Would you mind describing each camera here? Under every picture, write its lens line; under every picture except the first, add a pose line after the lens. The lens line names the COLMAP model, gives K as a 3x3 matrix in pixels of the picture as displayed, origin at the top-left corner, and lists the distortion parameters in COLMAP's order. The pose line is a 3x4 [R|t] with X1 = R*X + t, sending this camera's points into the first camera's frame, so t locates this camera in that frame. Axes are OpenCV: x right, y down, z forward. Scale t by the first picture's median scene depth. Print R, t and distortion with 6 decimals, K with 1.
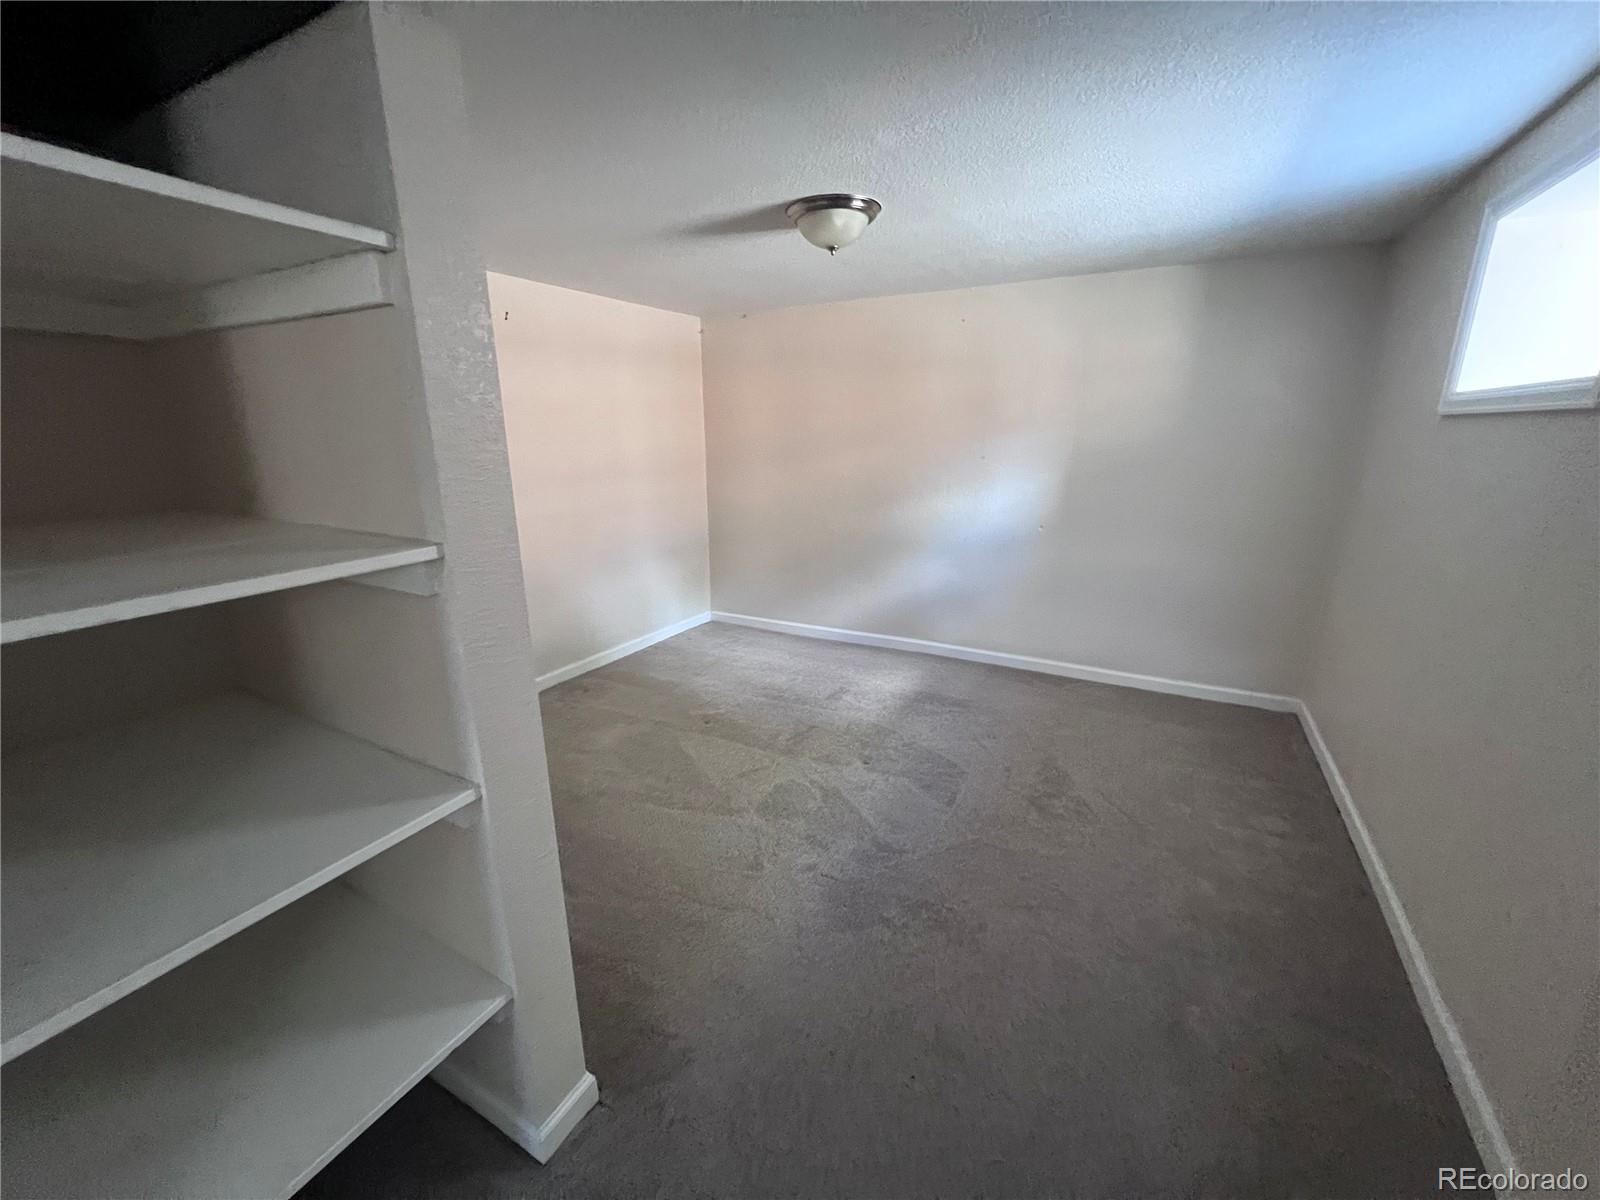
lens RADIAL K [[640.9, 0, 795.0], [0, 640.9, 595.7], [0, 0, 1]] dist [-0.001865, 0.000255]
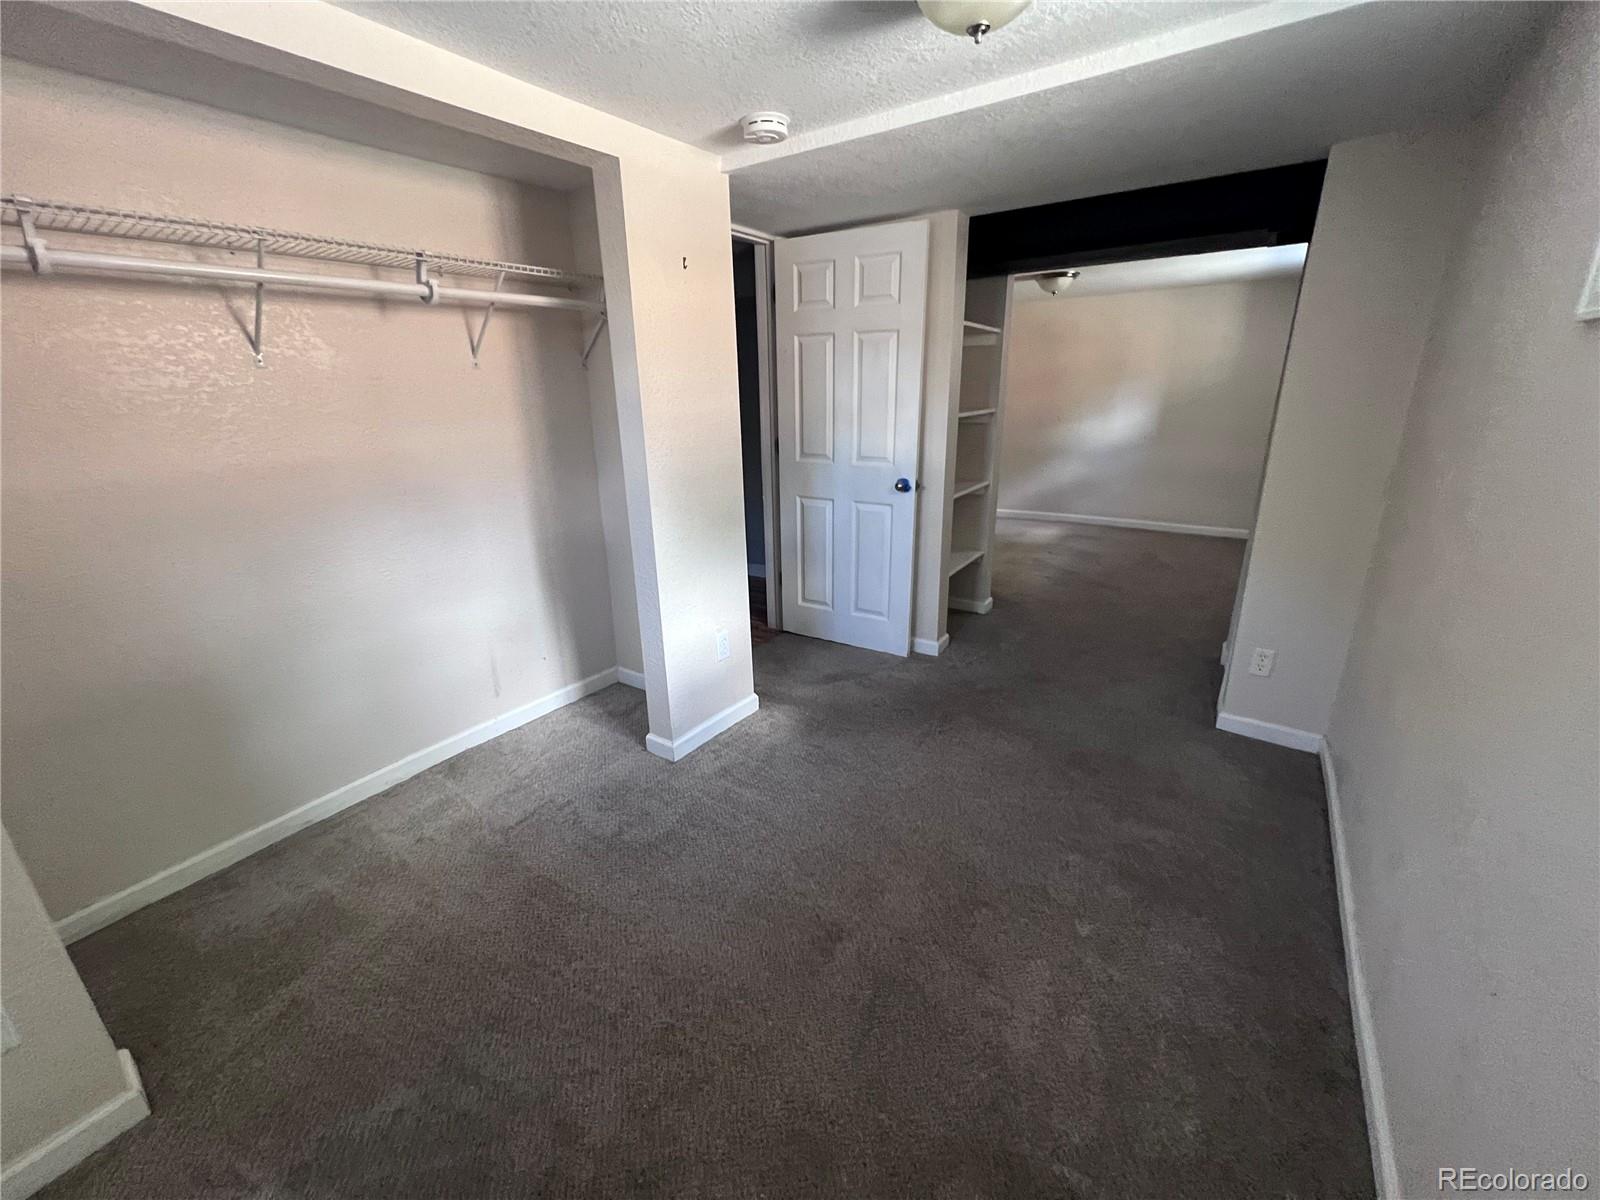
lens RADIAL K [[640.9, 0, 795.0], [0, 640.9, 595.7], [0, 0, 1]] dist [-0.001865, 0.000255]
pose [[0.994827, 0.019963, -0.099603, -0.497174], [-0.014325, 0.998271, 0.057002, 0.309868], [0.100568, -0.055281, 0.993393, -1.104247]]
